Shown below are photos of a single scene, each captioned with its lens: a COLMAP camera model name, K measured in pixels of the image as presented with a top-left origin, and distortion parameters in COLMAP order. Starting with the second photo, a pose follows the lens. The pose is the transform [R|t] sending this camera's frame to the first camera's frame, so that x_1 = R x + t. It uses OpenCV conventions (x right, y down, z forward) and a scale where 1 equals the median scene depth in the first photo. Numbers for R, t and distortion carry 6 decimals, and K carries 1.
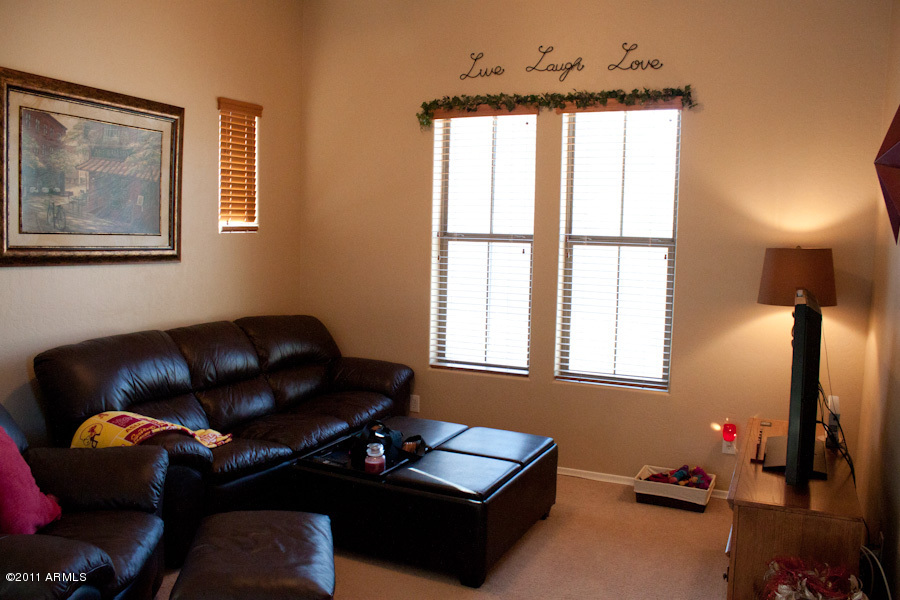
lens RADIAL K [[754.0, 0, 456.6], [0, 754.0, 299.0], [0, 0, 1]] dist [-0.163889, 0.131573]
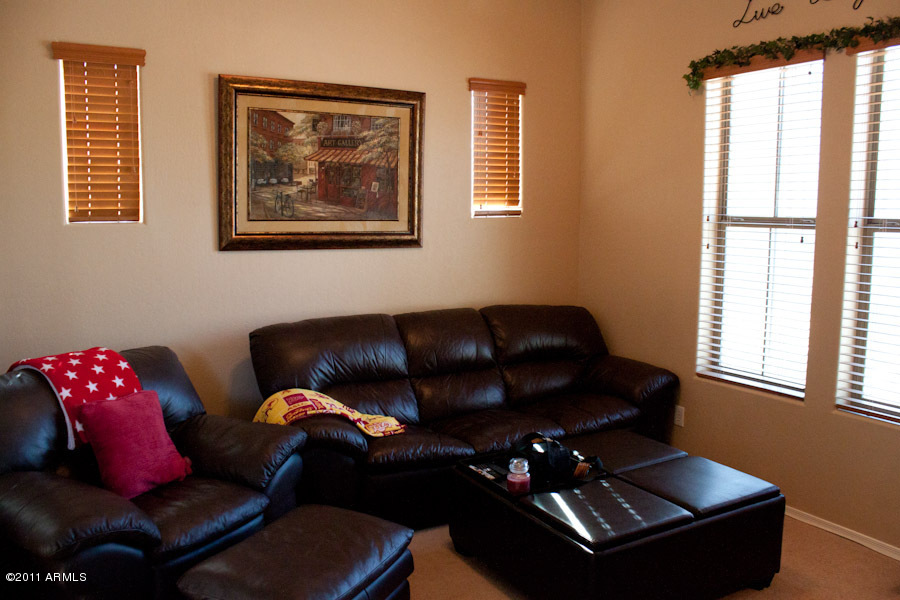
lens RADIAL K [[754.0, 0, 451.7], [0, 754.0, 304.9], [0, 0, 1]] dist [-0.163889, 0.131573]
pose [[0.814950, 0.053164, -0.577088, 0.237953], [-0.035428, 0.998491, 0.041955, -0.015371], [0.578448, -0.013746, 0.815603, 0.178627]]
